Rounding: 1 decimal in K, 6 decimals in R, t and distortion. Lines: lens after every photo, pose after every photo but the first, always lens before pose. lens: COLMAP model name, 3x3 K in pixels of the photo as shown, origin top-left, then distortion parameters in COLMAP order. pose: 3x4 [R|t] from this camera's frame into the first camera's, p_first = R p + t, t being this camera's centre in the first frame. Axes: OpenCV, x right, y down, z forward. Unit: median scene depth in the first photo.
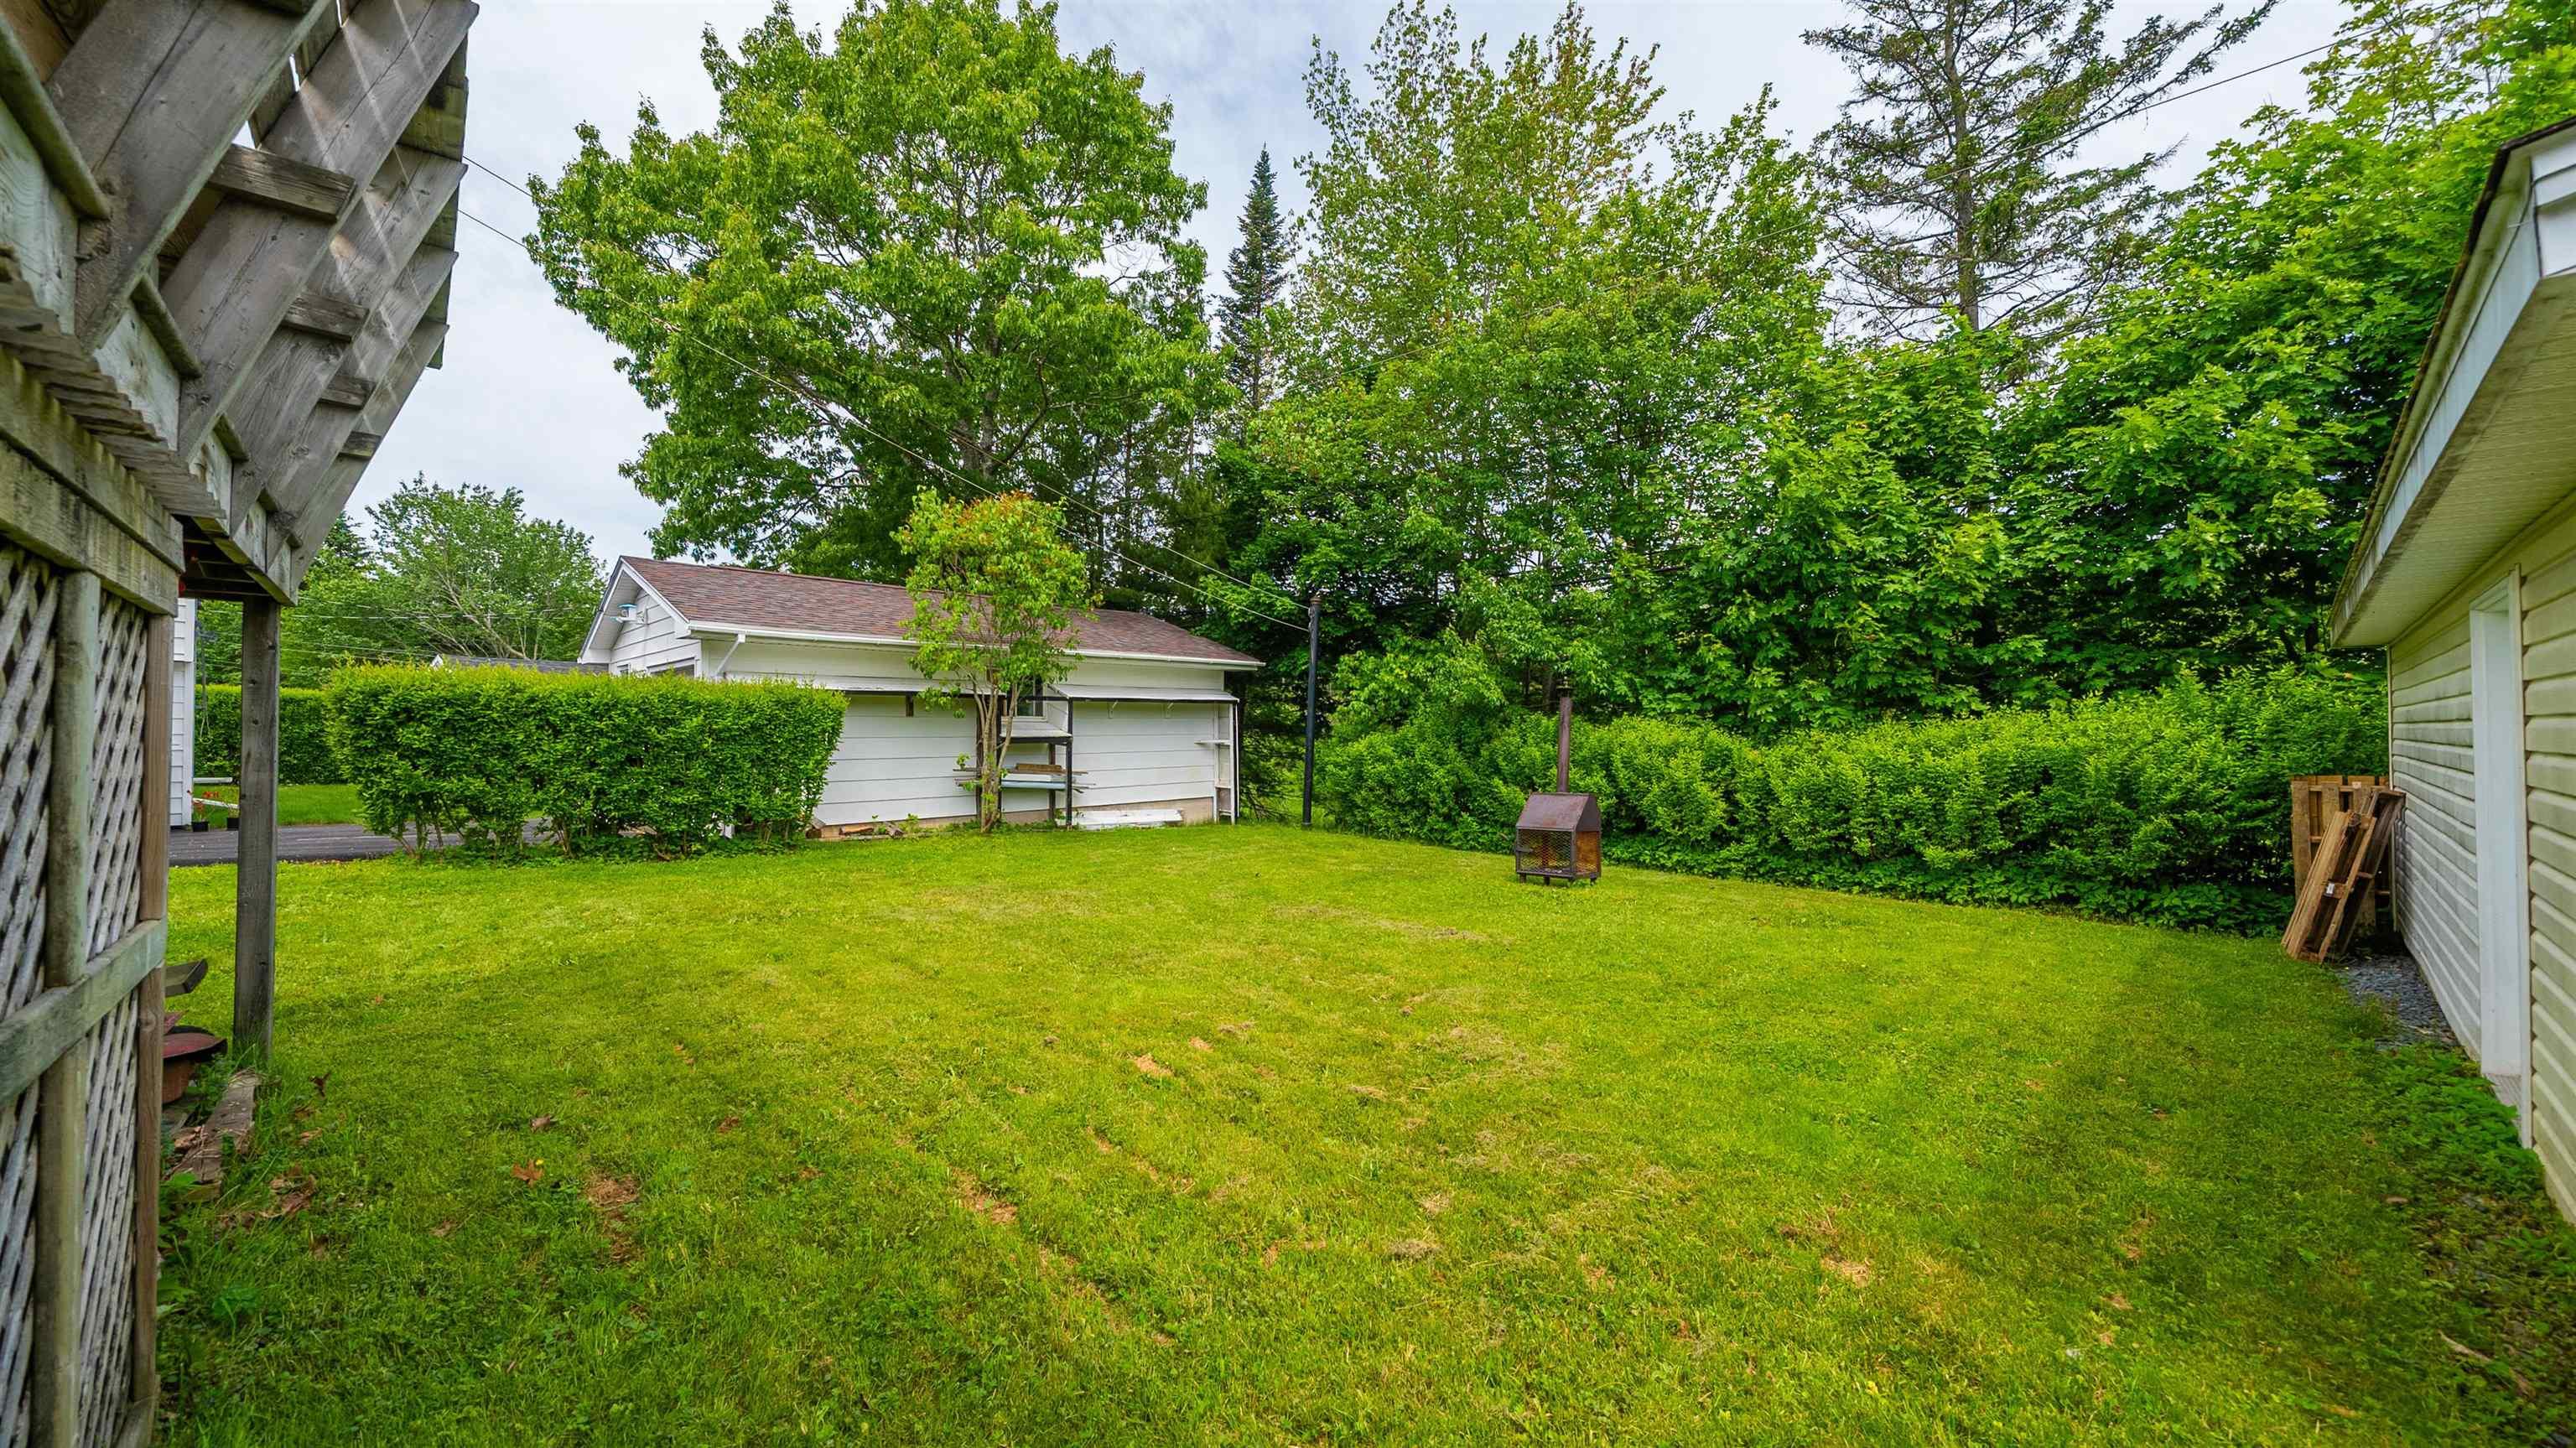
lens RADIAL K [[918.4, 0, 1290.8], [0, 918.4, 710.9], [0, 0, 1]] dist [-0.002451, -0.000151]
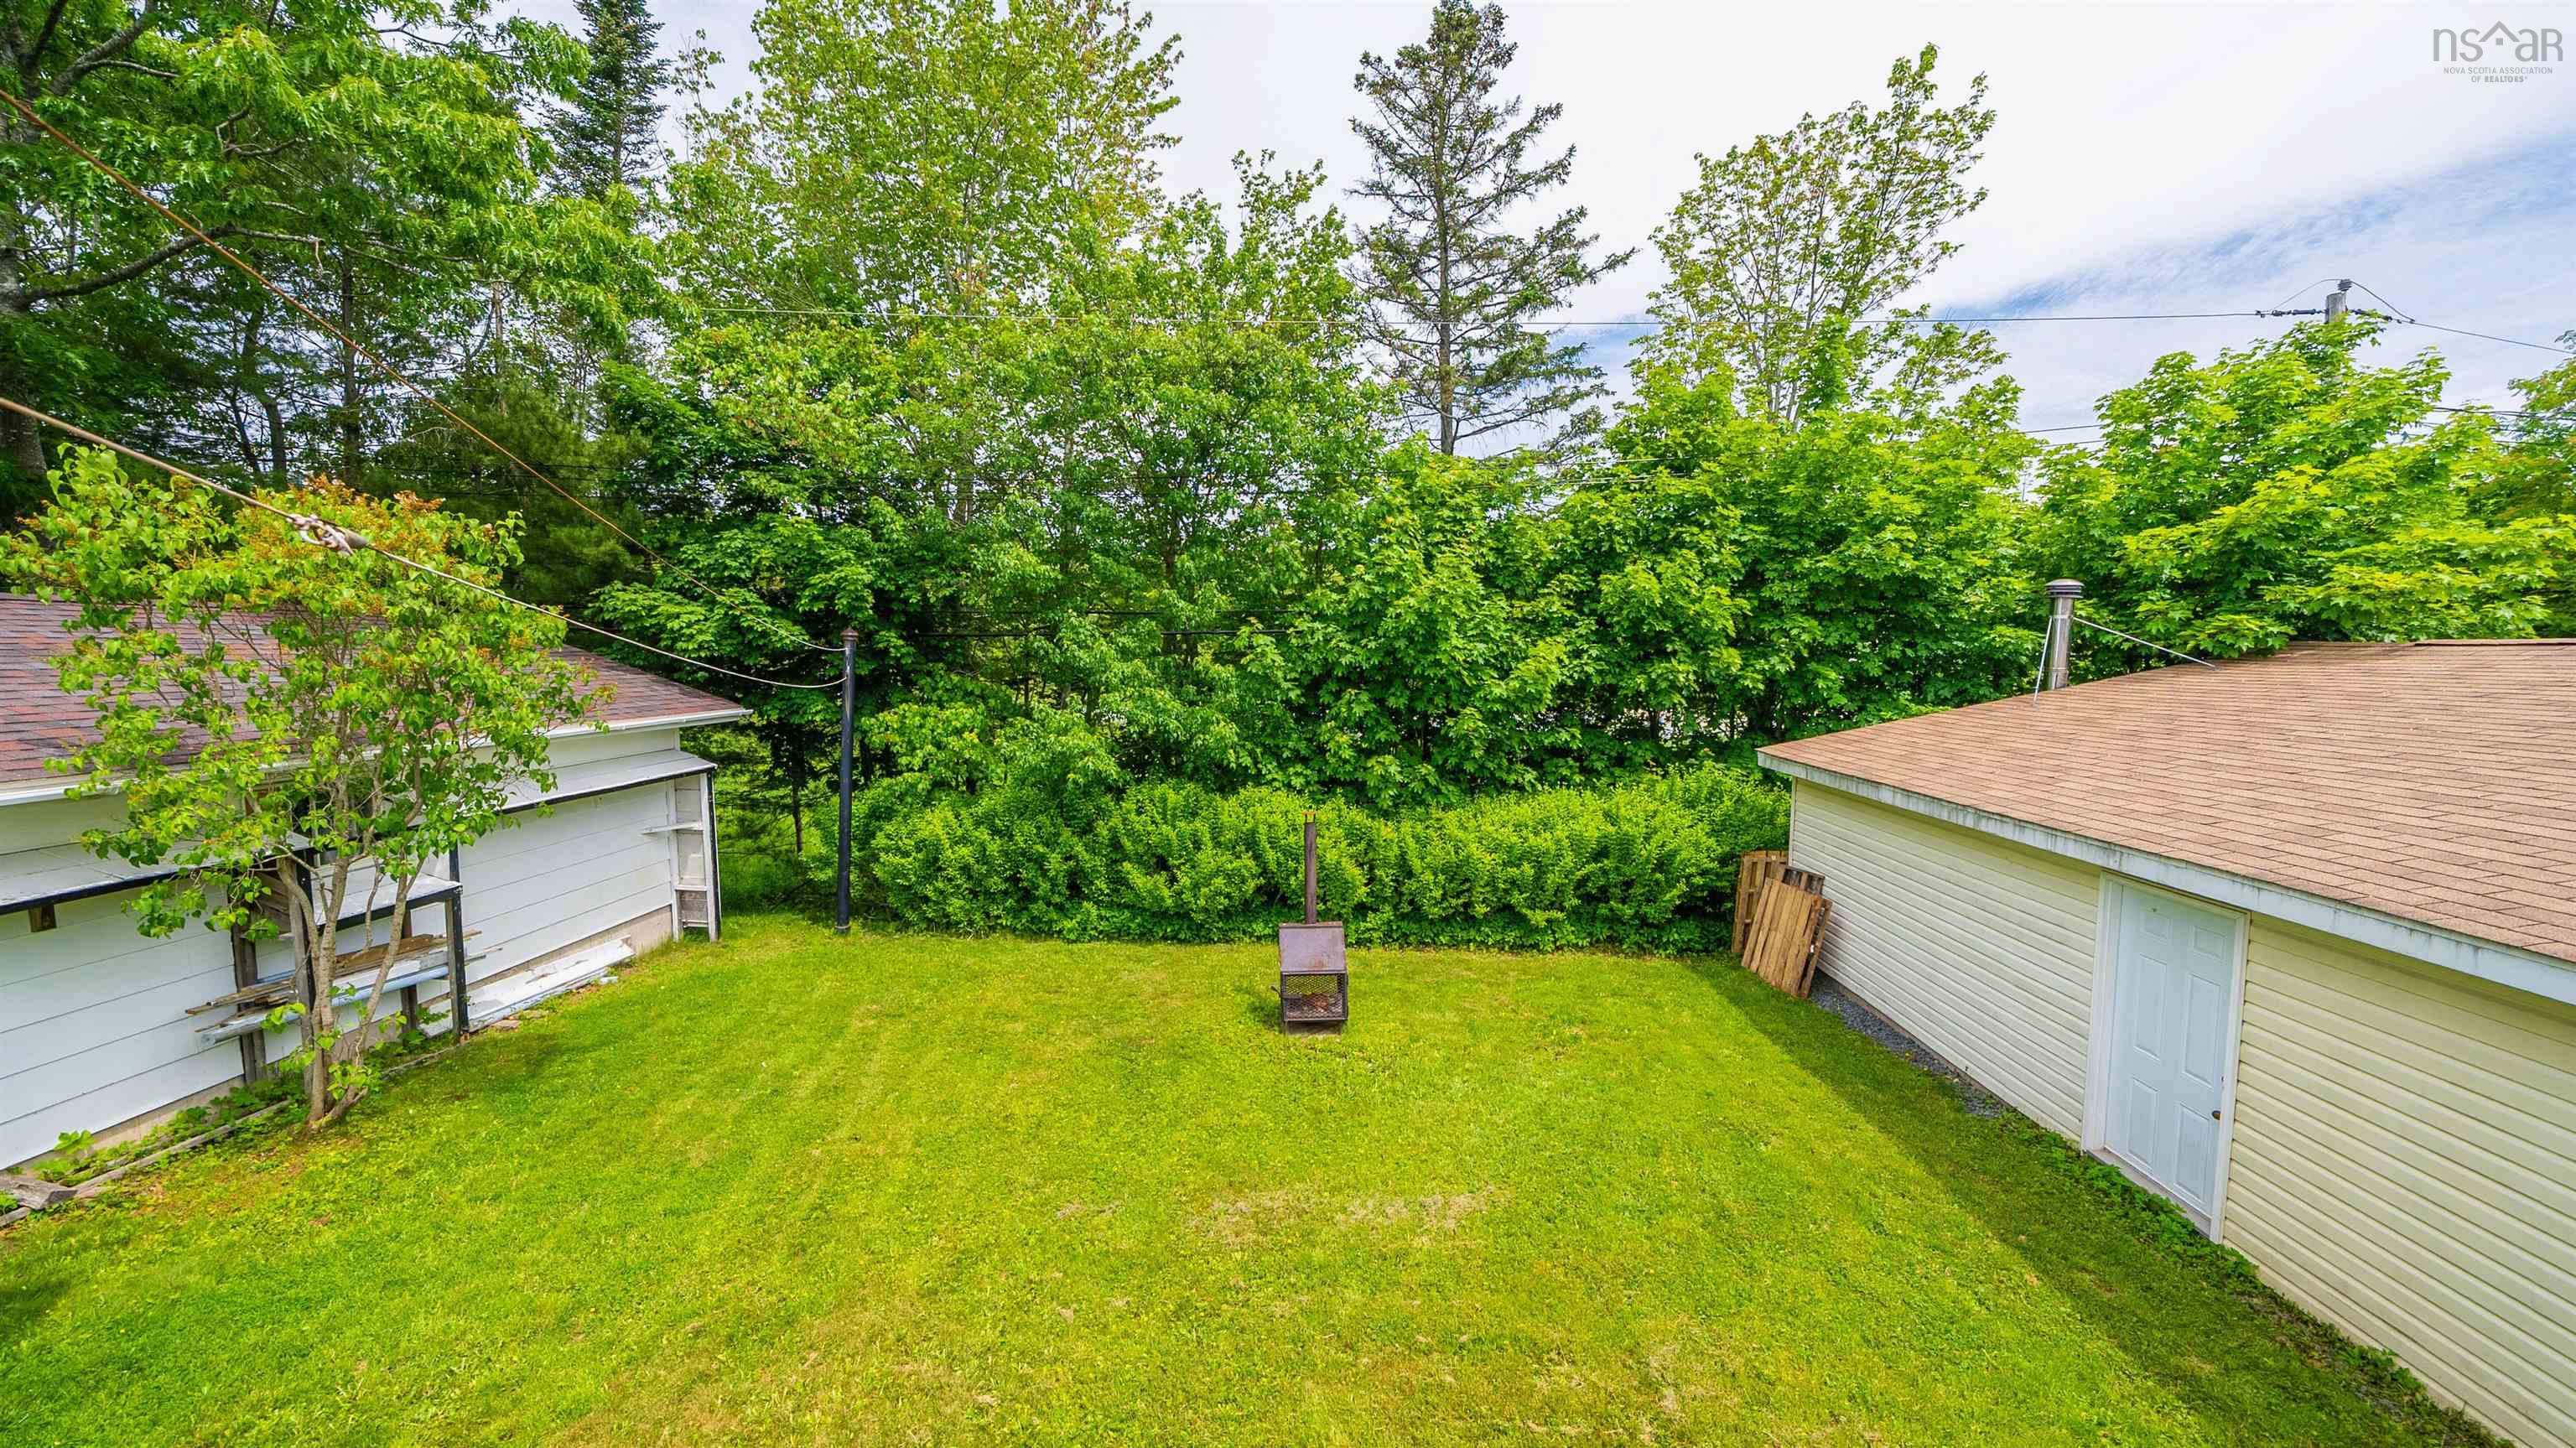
lens RADIAL K [[903.0, 0, 1286.7], [0, 903.0, 706.8], [0, 0, 1]] dist [-0.001673, -0.000179]
pose [[0.734448, -0.043161, 0.677291, -0.235756], [-0.018446, 0.996337, 0.083495, -0.143929], [-0.678414, -0.073816, 0.730962, 0.229424]]
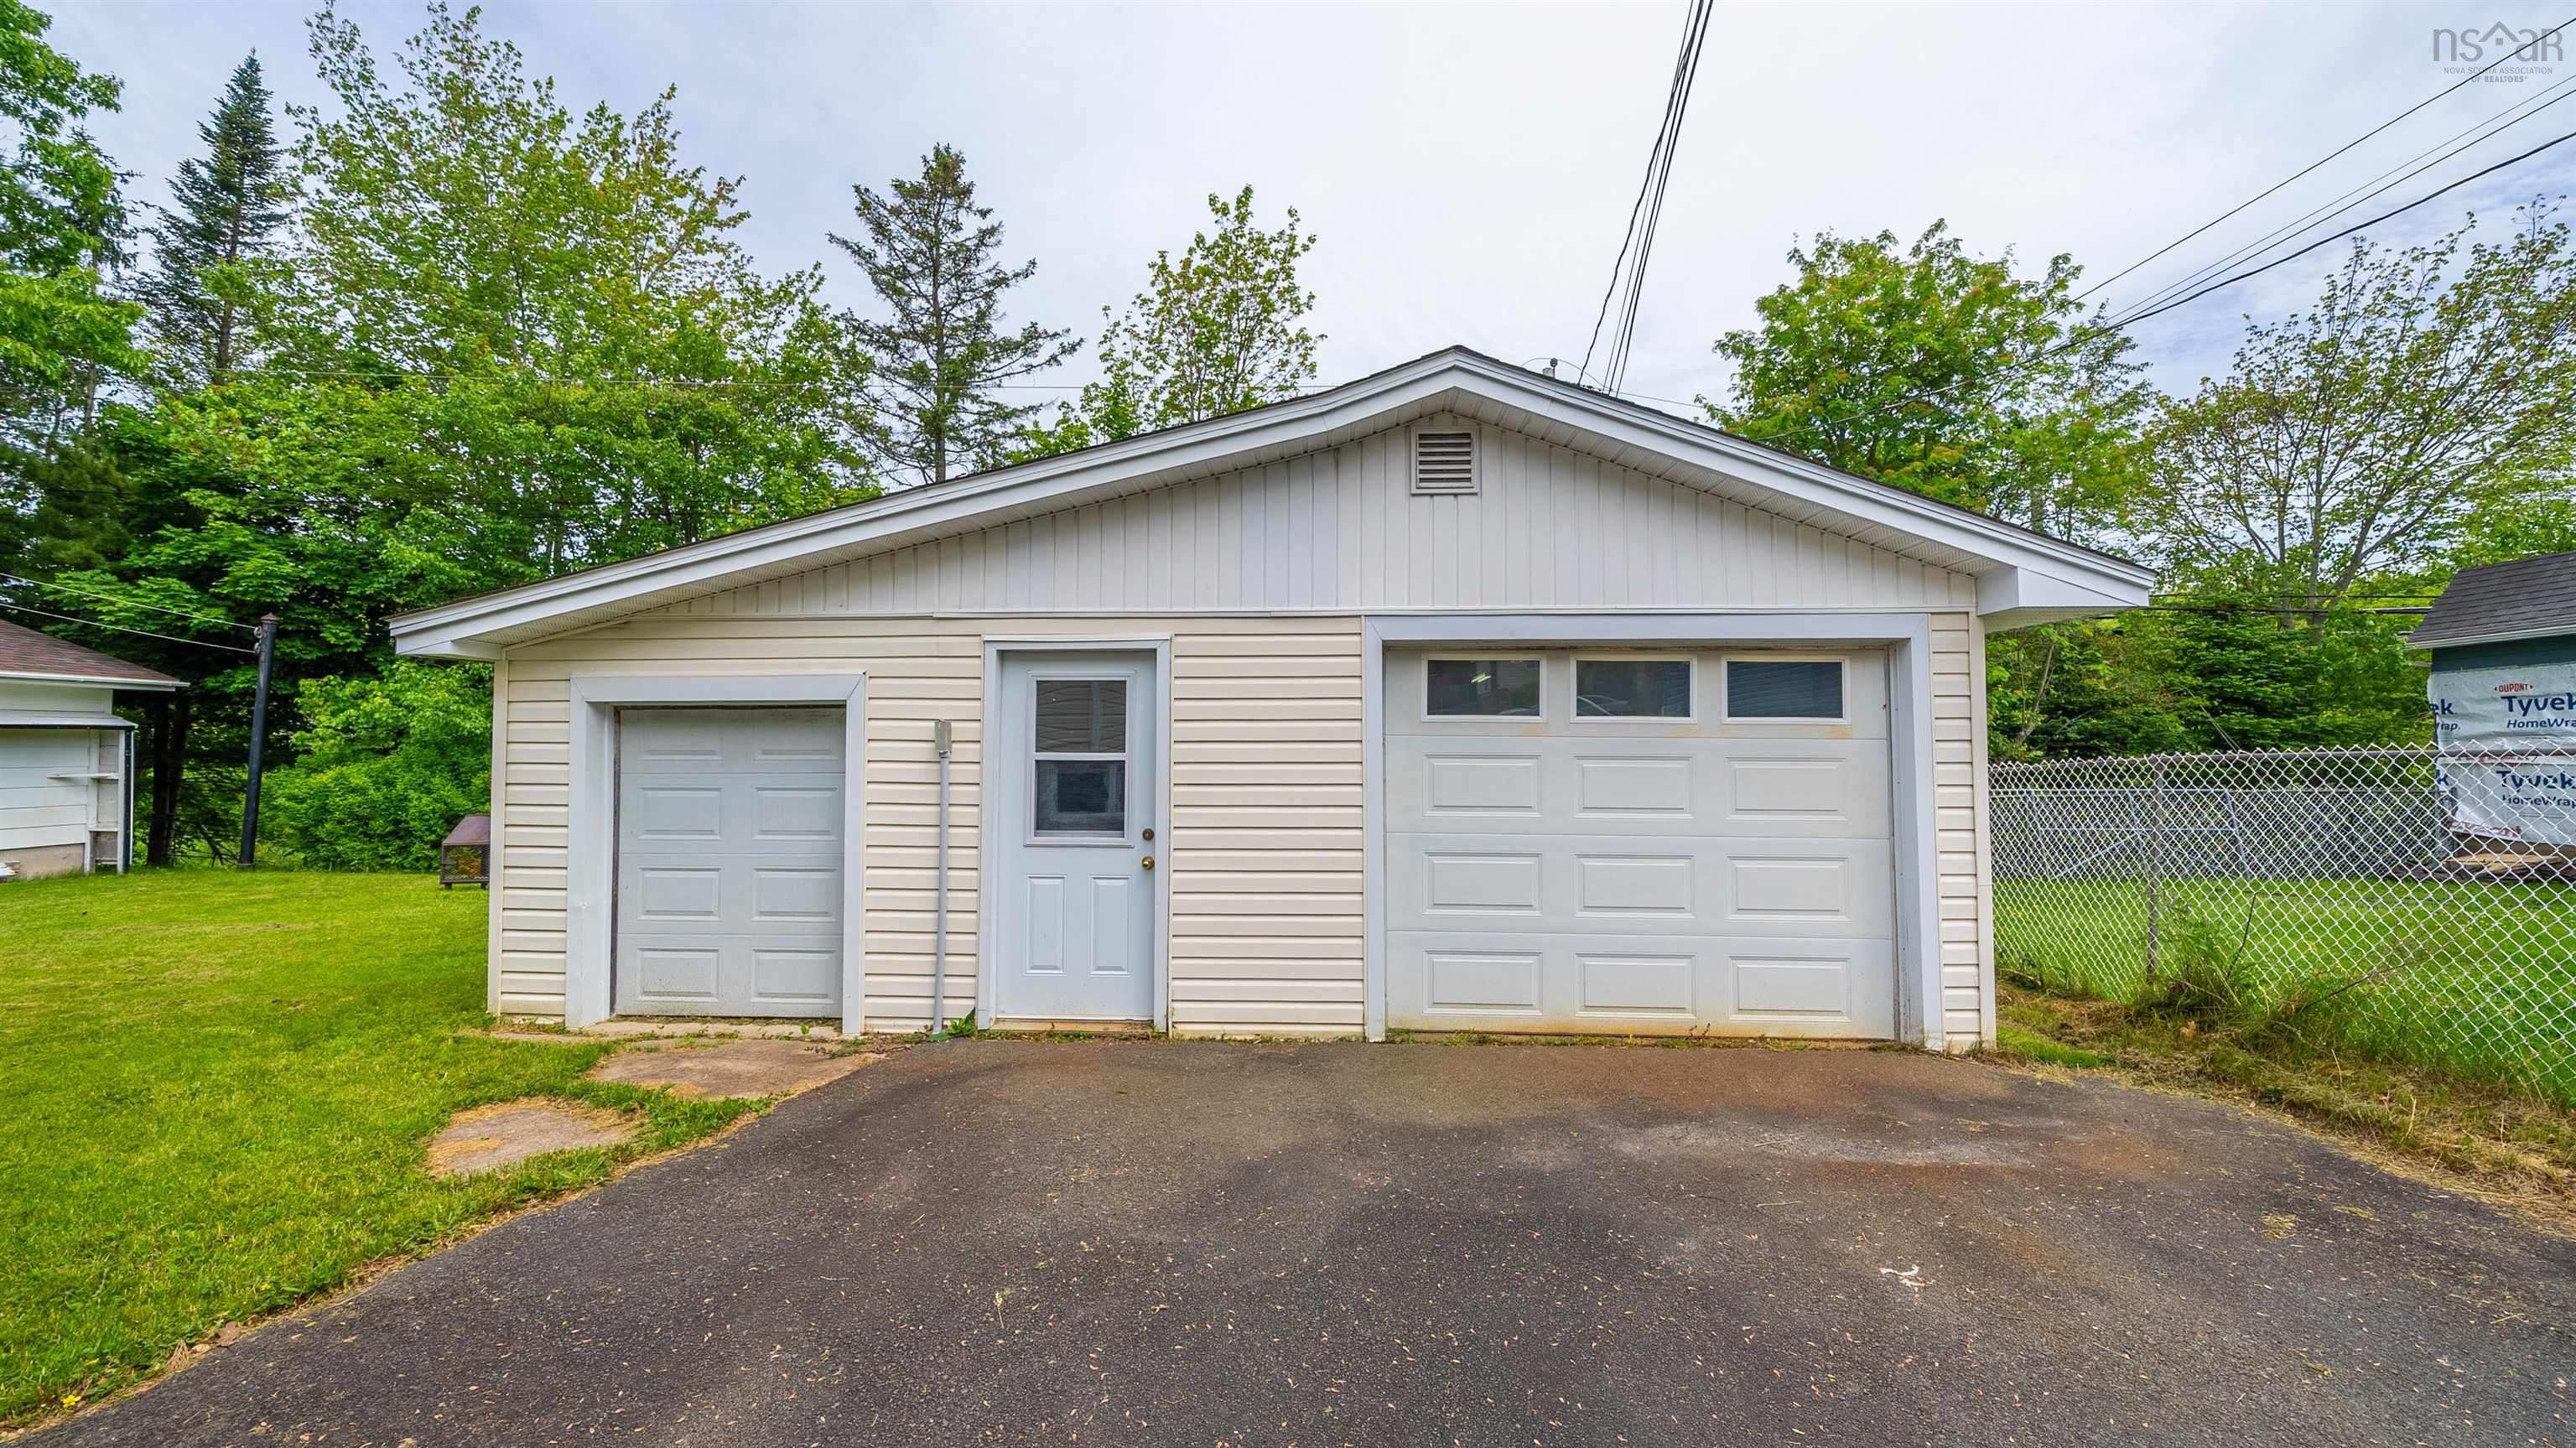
lens RADIAL K [[893.1, 0, 1282.0], [0, 893.1, 721.0], [0, 0, 1]] dist [-0.001485, -0.000027]
pose [[0.705873, 0.022844, 0.707970, 0.124581], [-0.012663, 0.999727, -0.019632, -0.016035], [-0.708226, 0.004893, 0.705969, -0.382097]]
